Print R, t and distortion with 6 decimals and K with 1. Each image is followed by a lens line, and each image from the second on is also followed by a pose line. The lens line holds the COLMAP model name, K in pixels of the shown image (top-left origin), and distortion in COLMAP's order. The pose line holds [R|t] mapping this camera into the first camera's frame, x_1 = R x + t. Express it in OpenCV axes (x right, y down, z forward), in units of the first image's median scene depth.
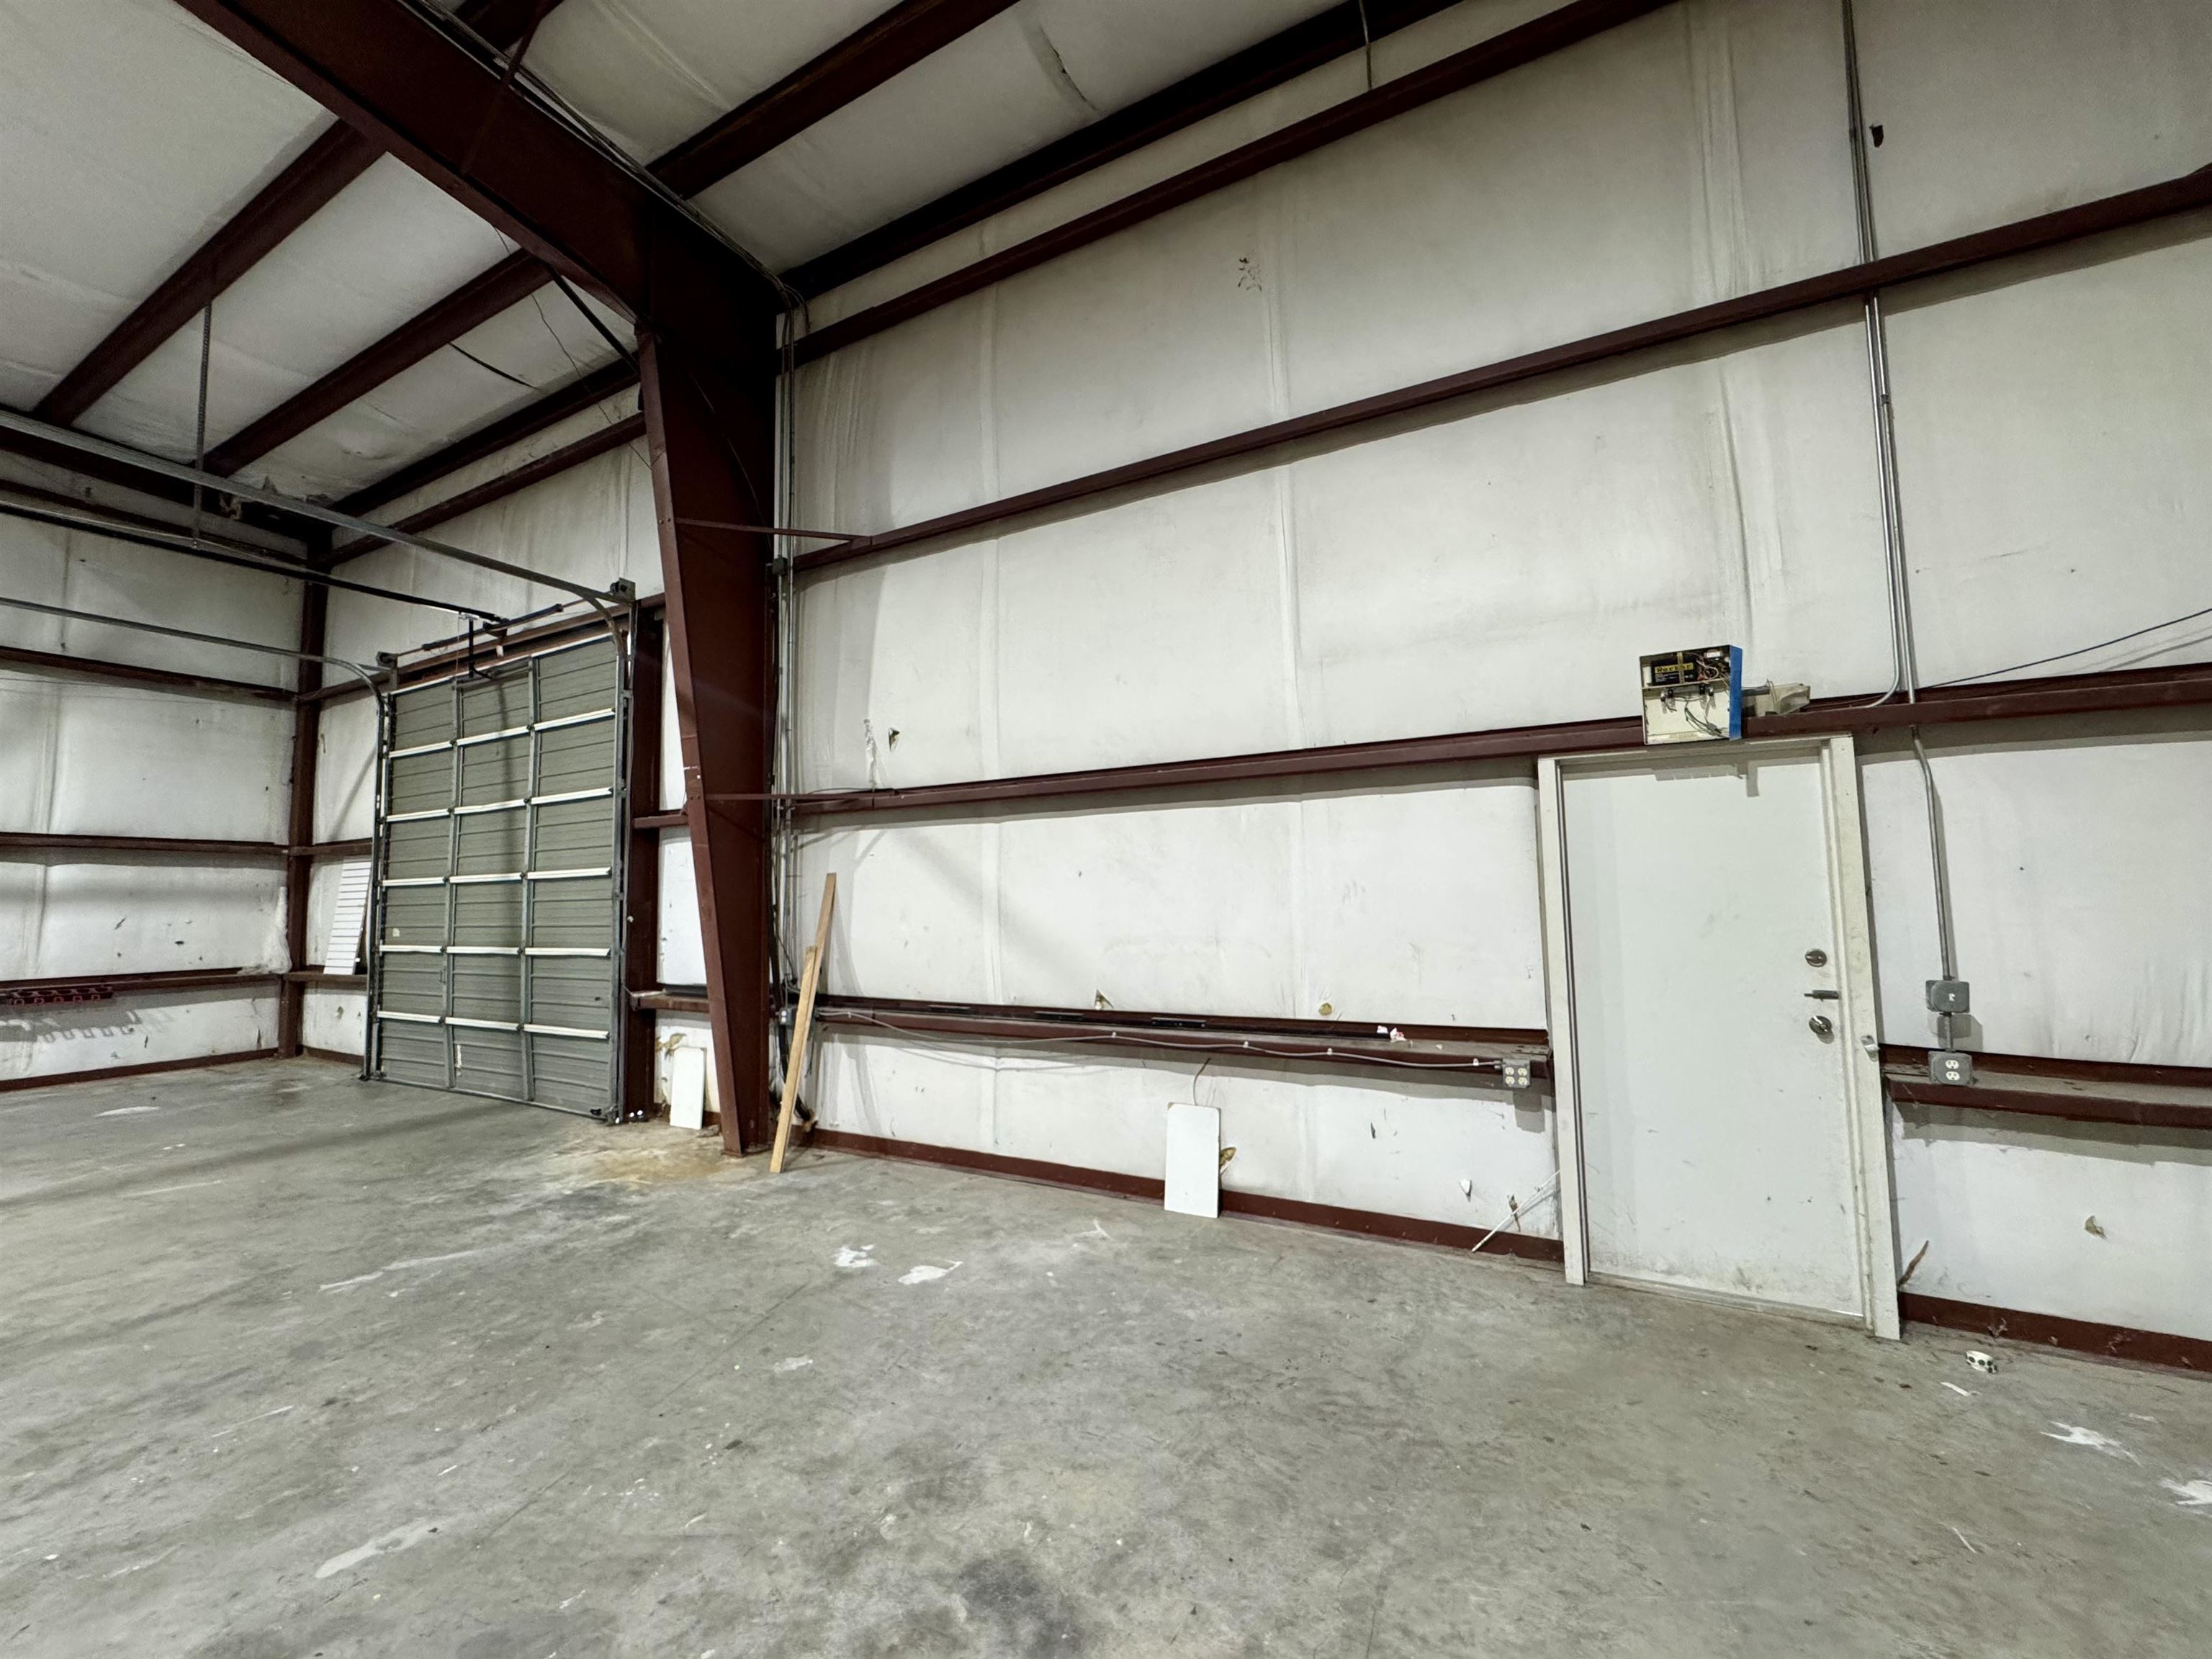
lens RADIAL K [[882.7, 0, 1108.4], [0, 882.7, 829.7], [0, 0, 1]] dist [-0.004821, 0.001034]
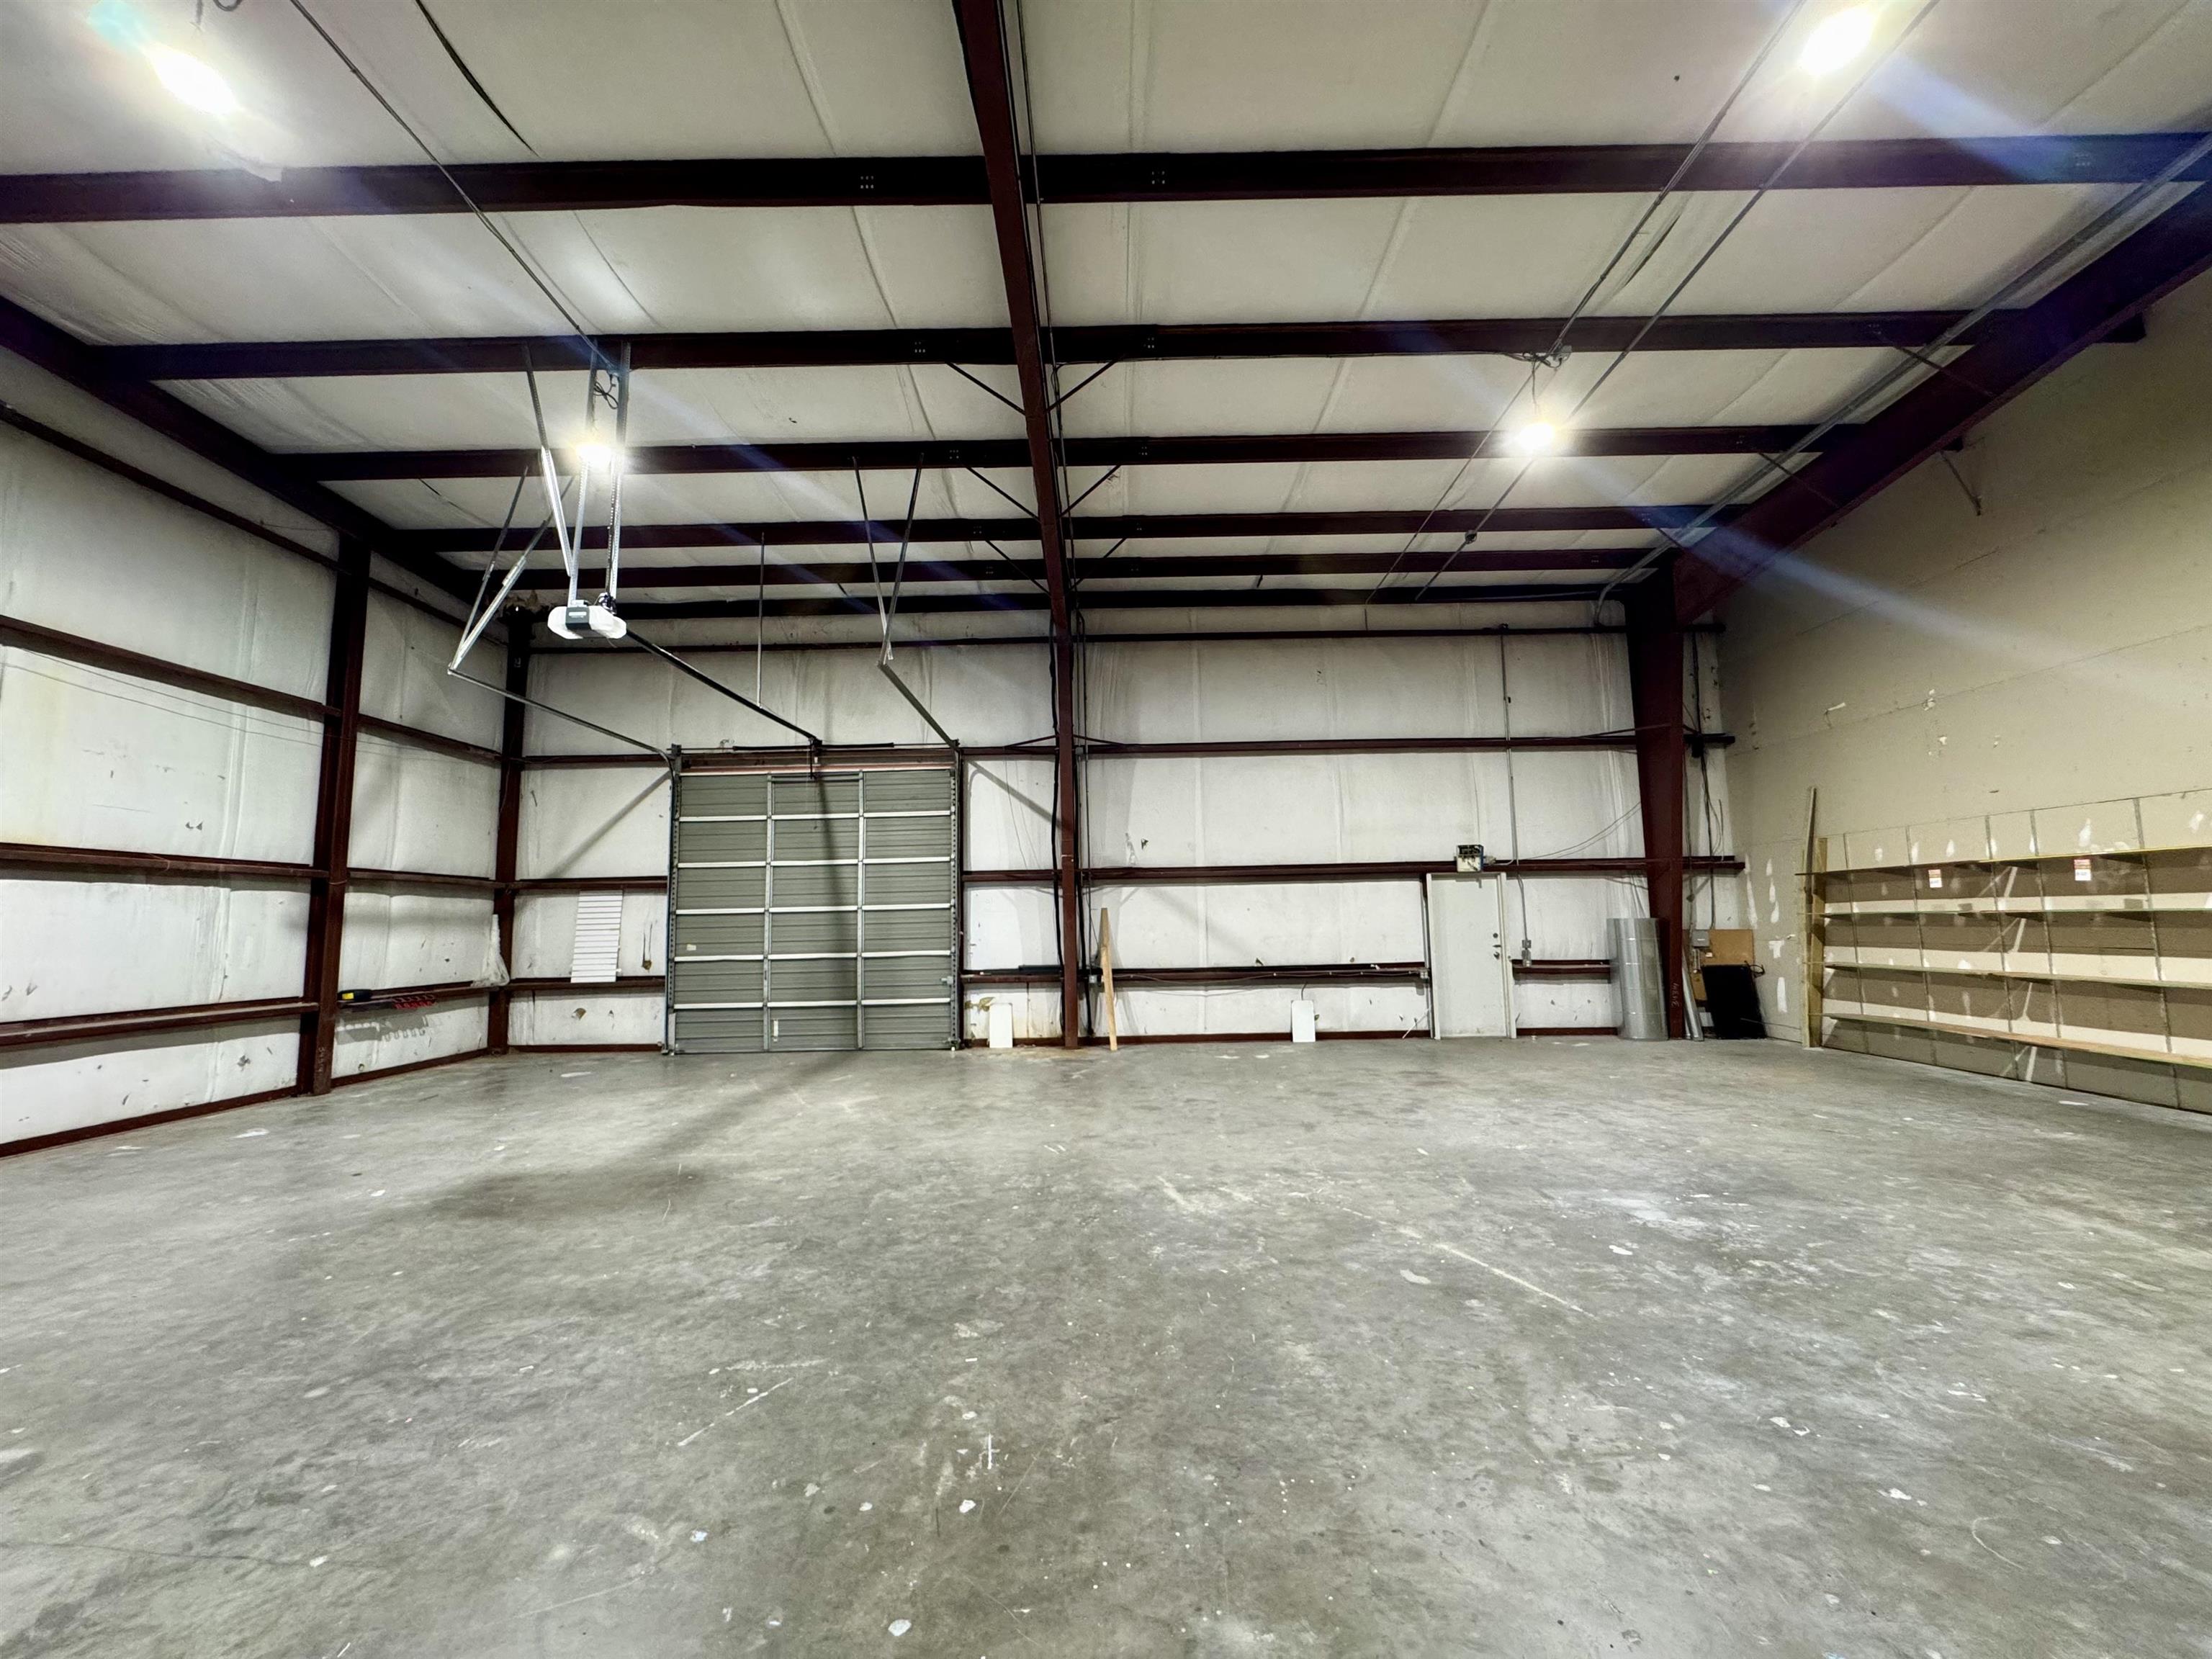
lens RADIAL K [[882.7, 0, 1108.9], [0, 882.7, 828.0], [0, 0, 1]] dist [-0.004821, 0.001034]
pose [[0.881068, 0.049099, 0.470435, -1.301654], [-0.031263, 0.998468, -0.045657, -0.042448], [-0.471955, 0.025520, 0.881253, -0.802823]]
